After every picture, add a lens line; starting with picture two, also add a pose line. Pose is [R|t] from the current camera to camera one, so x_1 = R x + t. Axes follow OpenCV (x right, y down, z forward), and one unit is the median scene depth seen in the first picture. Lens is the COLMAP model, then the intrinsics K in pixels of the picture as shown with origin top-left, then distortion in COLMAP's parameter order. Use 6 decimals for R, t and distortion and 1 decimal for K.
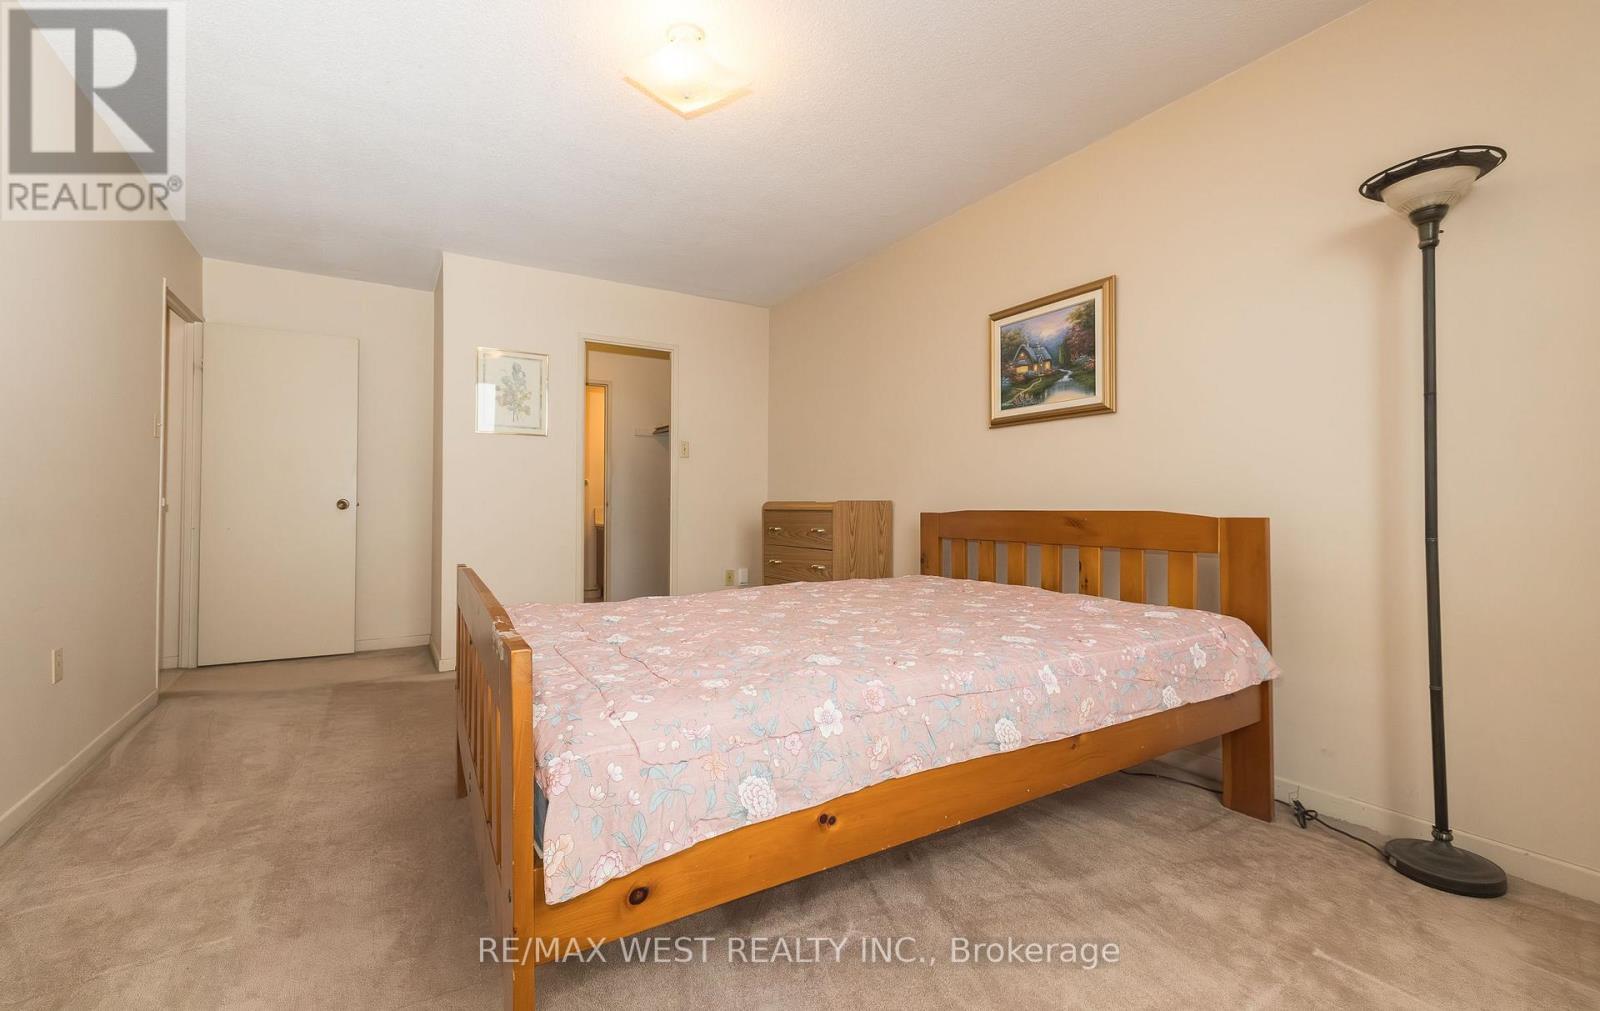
lens RADIAL K [[666.1, 0, 802.5], [0, 666.1, 492.9], [0, 0, 1]] dist [0.000707, 0.000133]
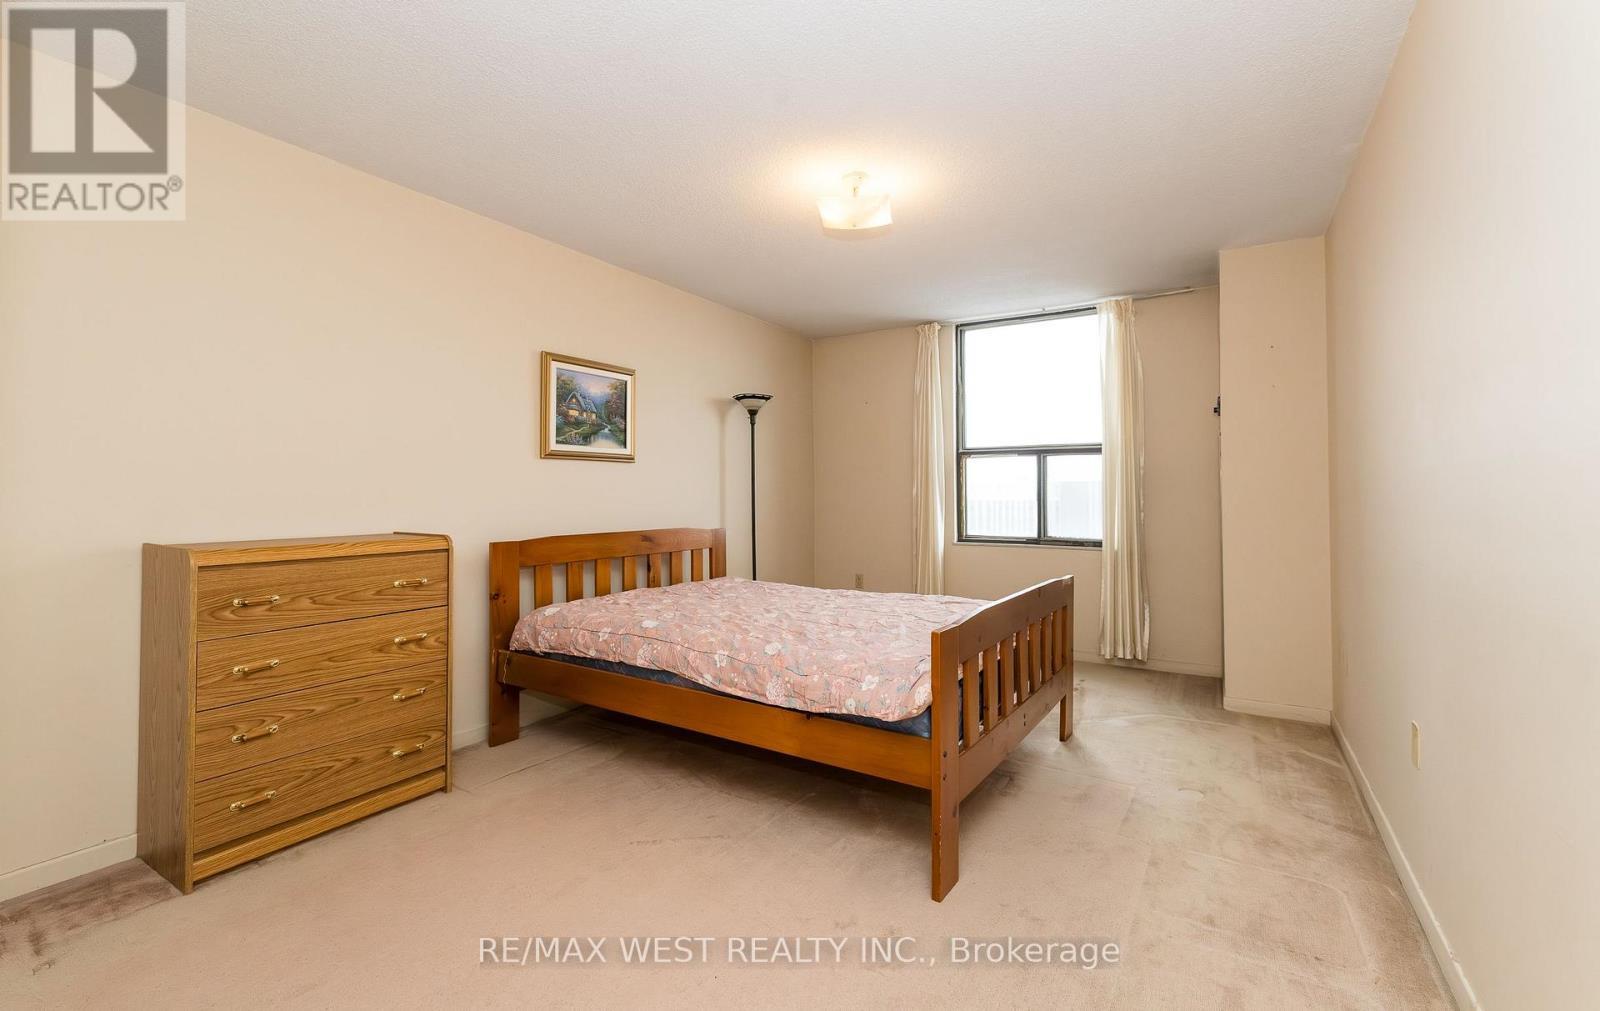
lens RADIAL K [[666.1, 0, 802.5], [0, 666.1, 492.9], [0, 0, 1]] dist [0.000707, 0.000133]
pose [[-0.439929, 0.018313, 0.897846, -0.909606], [-0.001419, 0.999777, -0.021087, -0.021610], [-0.898031, -0.010551, -0.439805, 1.176647]]
